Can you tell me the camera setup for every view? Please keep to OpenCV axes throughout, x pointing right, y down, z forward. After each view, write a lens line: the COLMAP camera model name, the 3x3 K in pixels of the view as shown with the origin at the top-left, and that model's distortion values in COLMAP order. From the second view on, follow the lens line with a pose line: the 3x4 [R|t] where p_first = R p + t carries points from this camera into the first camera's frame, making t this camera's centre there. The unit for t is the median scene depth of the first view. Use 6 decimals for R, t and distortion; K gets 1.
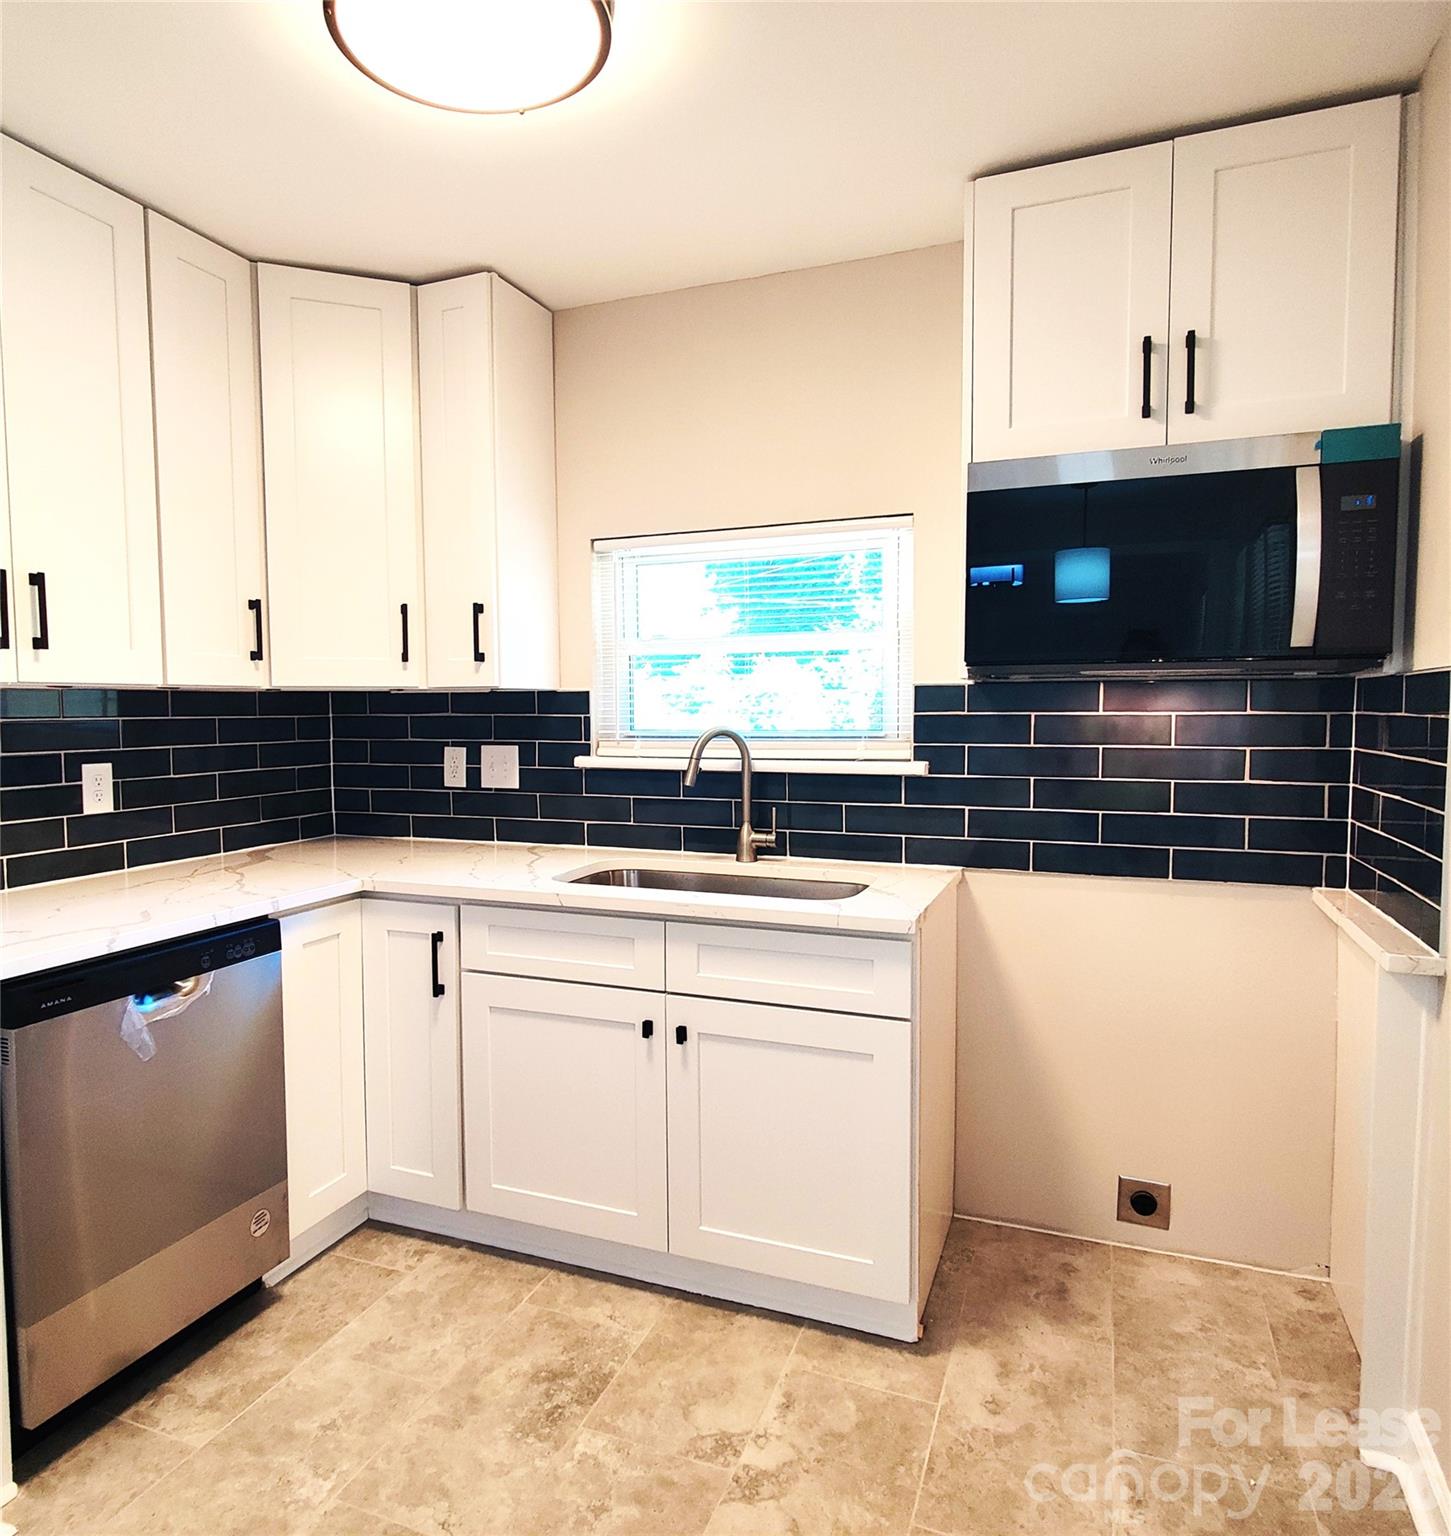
lens RADIAL K [[1017.3, 0, 673.7], [0, 1017.3, 767.8], [0, 0, 1]] dist [-0.000965, 0.000484]
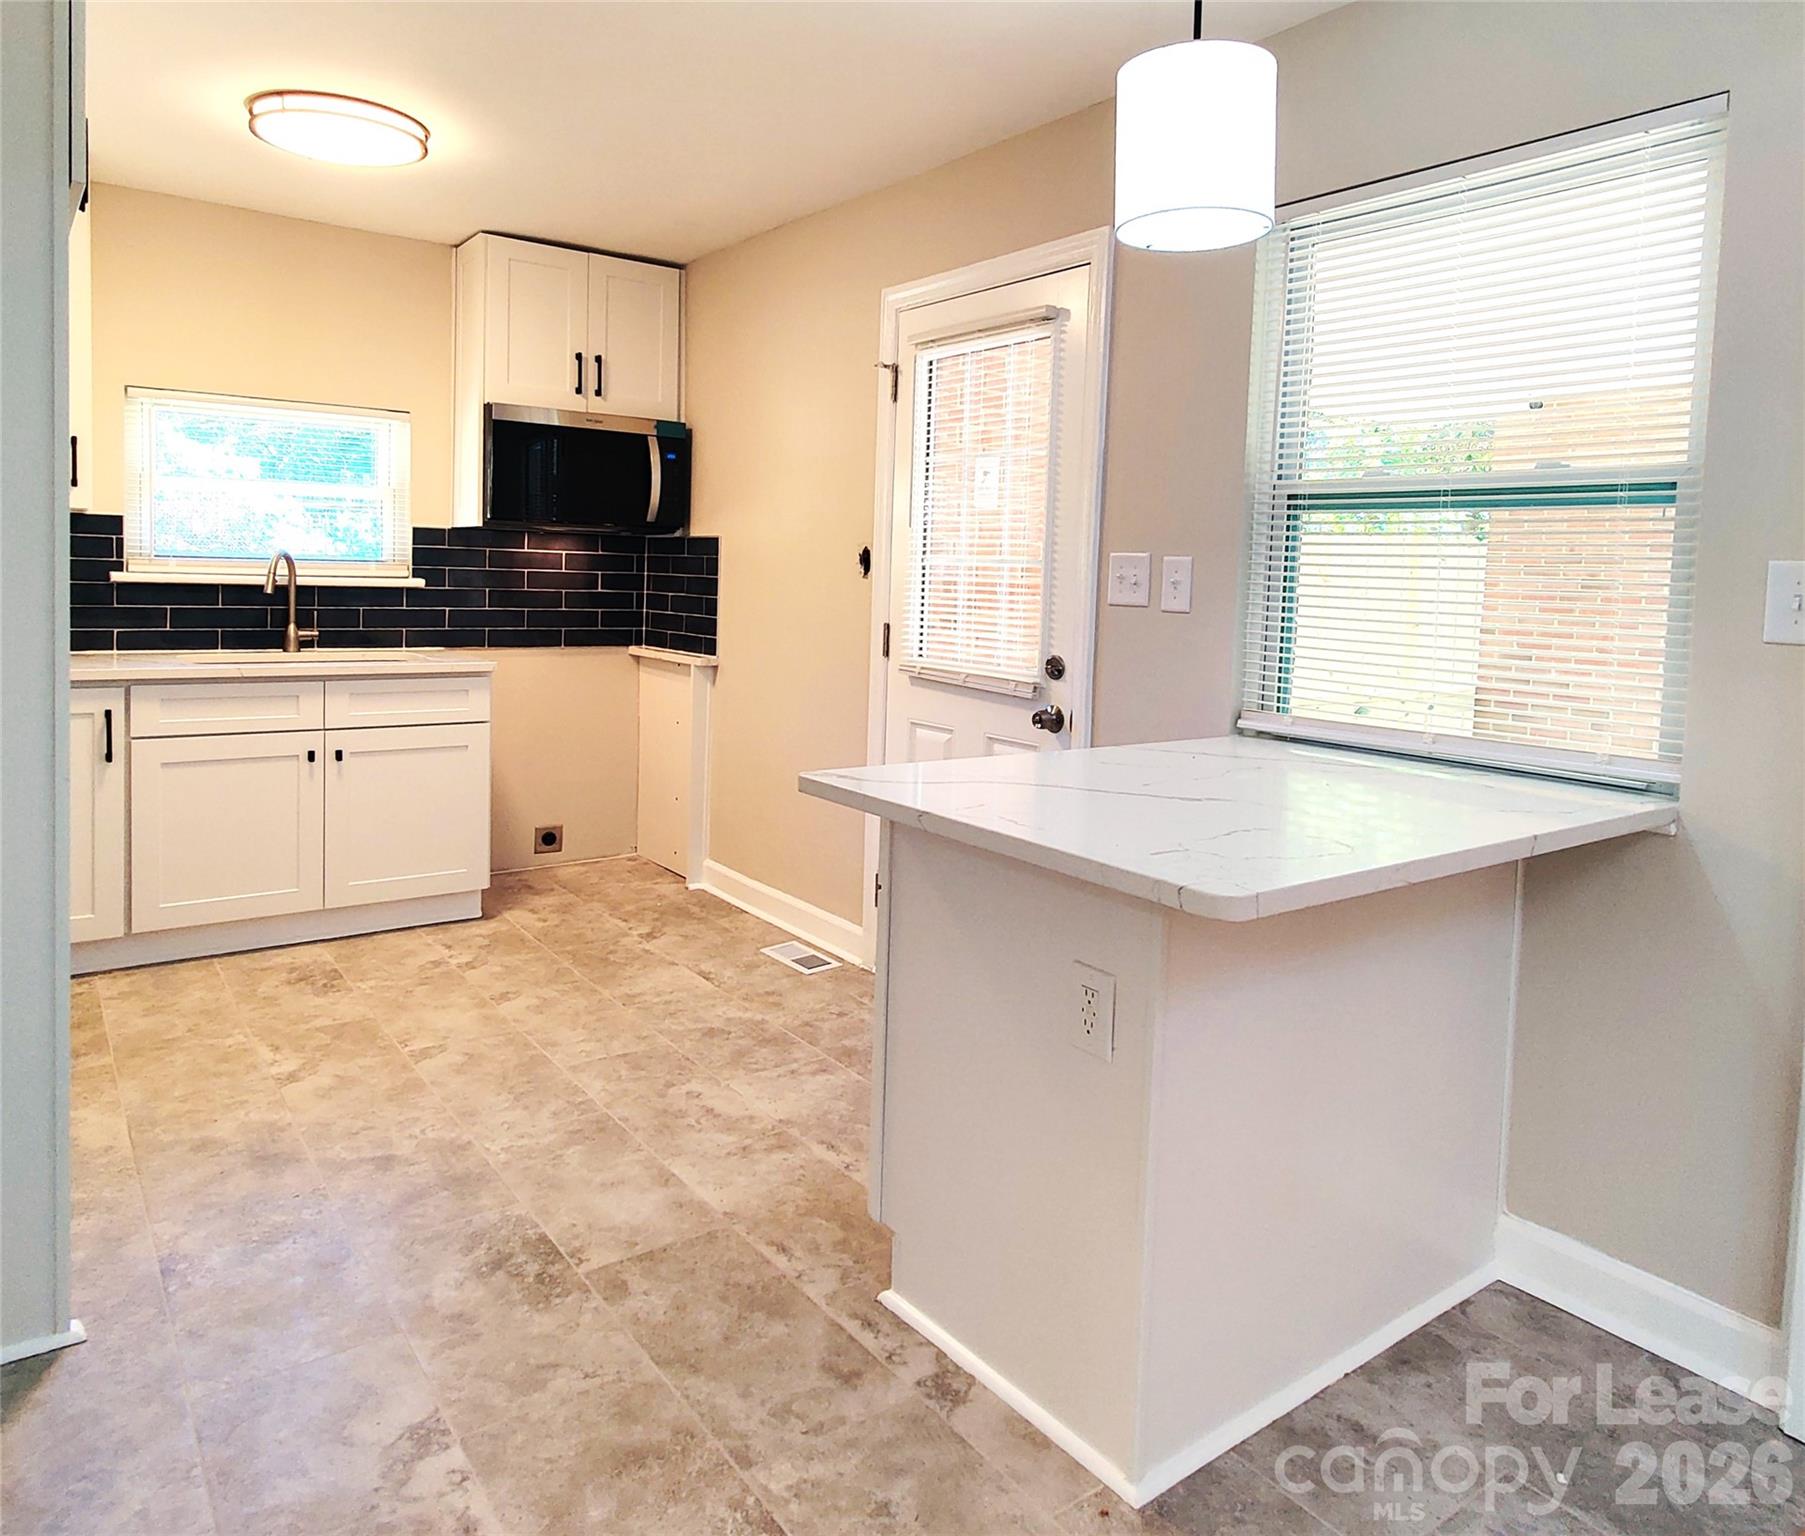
lens RADIAL K [[1271.9, 0, 936.9], [0, 1271.9, 637.9], [0, 0, 1]] dist [0.000704, 0.000608]
pose [[0.492968, -0.023863, 0.869720, -1.030612], [0.018029, 0.999689, 0.017210, 0.064151], [-0.869861, 0.007197, 0.493245, -0.599328]]
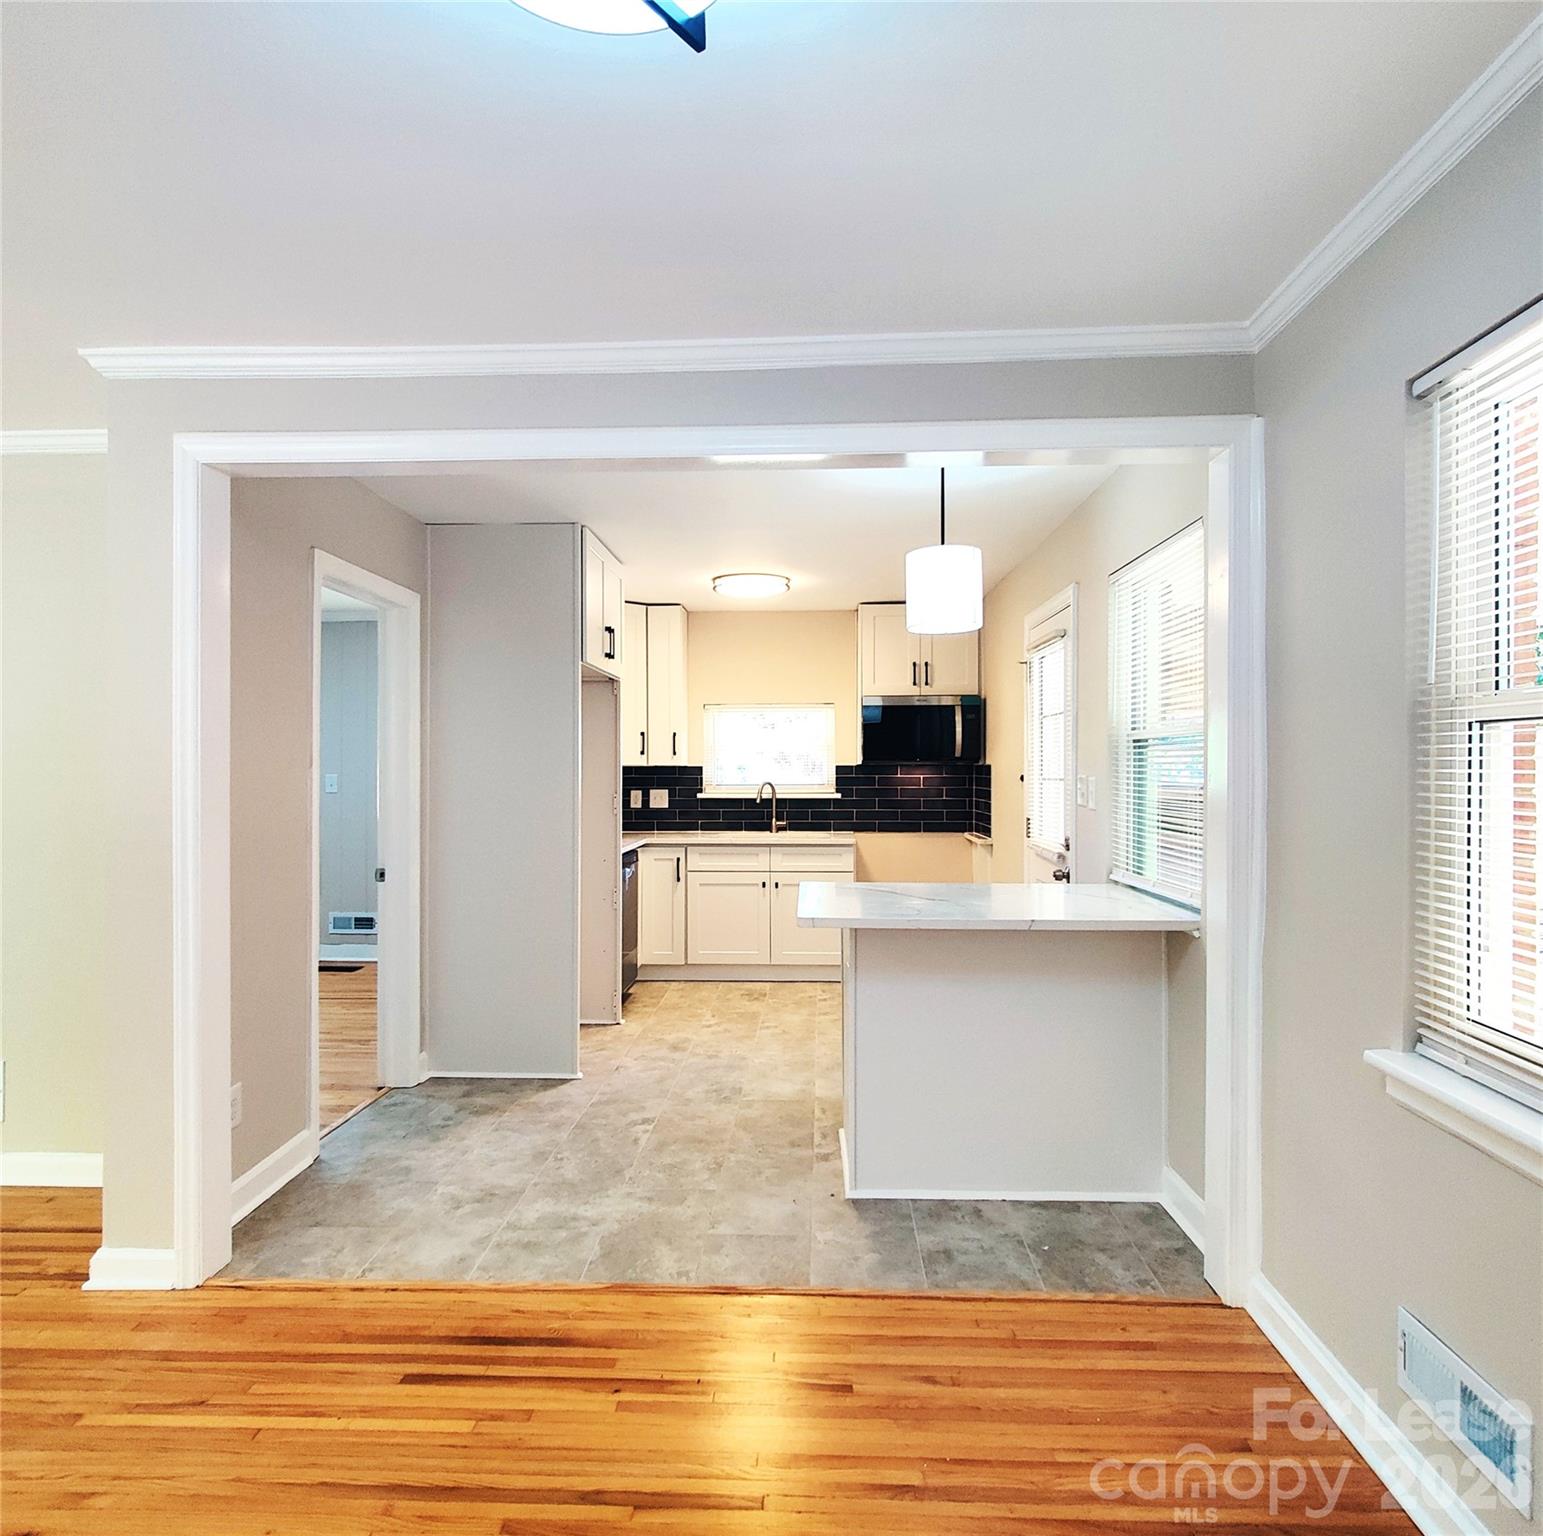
lens RADIAL K [[1055.8, 0, 751.7], [0, 1055.8, 763.9], [0, 0, 1]] dist [0.001556, -0.003524]
pose [[0.941747, 0.005401, 0.336280, -0.945176], [0.016062, 0.998008, -0.061008, 0.085243], [-0.335939, 0.062855, 0.939784, -1.614939]]
